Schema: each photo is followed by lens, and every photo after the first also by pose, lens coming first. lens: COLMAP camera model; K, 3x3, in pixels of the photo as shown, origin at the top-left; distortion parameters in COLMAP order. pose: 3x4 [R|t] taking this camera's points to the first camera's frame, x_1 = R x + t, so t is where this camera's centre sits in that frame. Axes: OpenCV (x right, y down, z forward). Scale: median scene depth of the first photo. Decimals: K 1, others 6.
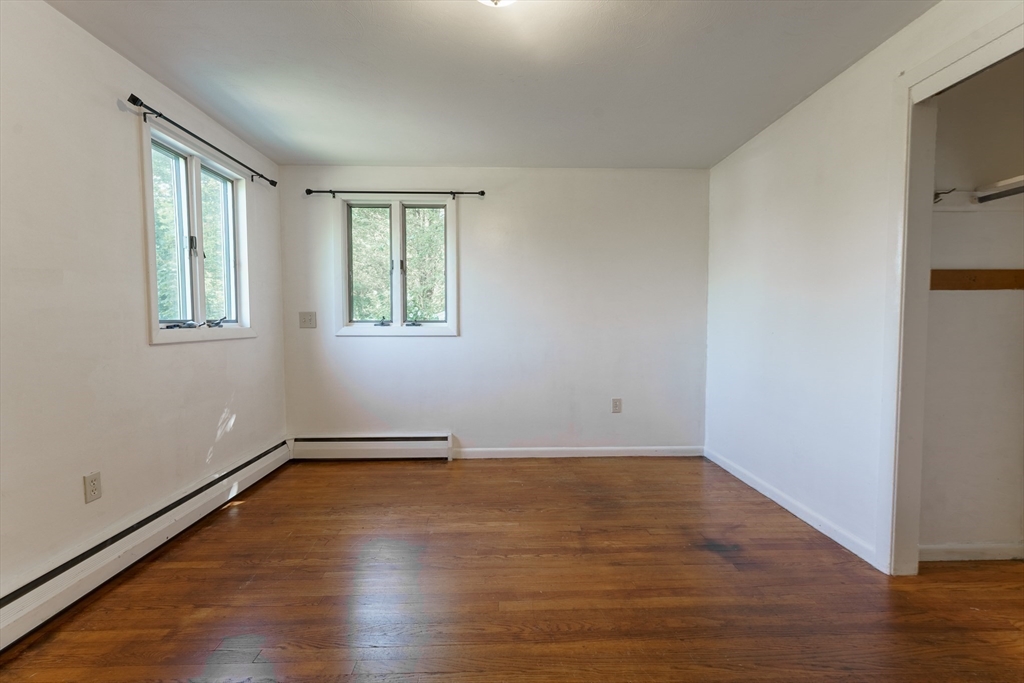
lens RADIAL K [[452.3, 0, 514.6], [0, 452.3, 344.3], [0, 0, 1]] dist [0.000392, -0.000647]
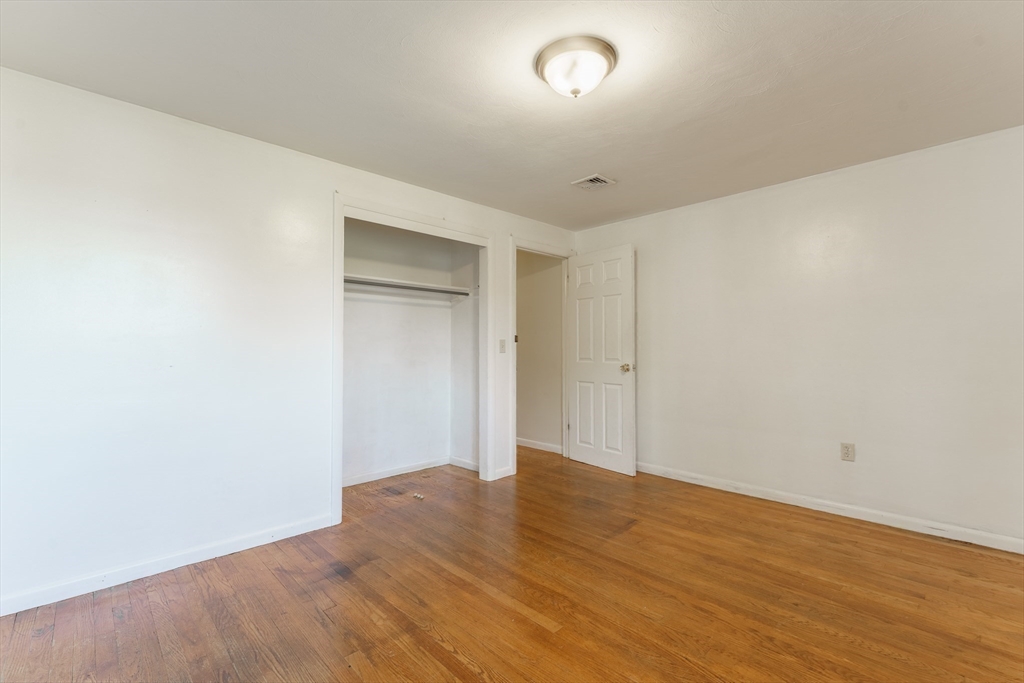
lens RADIAL K [[452.3, 0, 514.6], [0, 452.3, 344.3], [0, 0, 1]] dist [0.000392, -0.000647]
pose [[-0.676596, 0.016126, 0.736178, -0.582676], [0.042143, 0.998970, 0.016850, -0.065065], [-0.735147, 0.042425, -0.676579, 1.393550]]
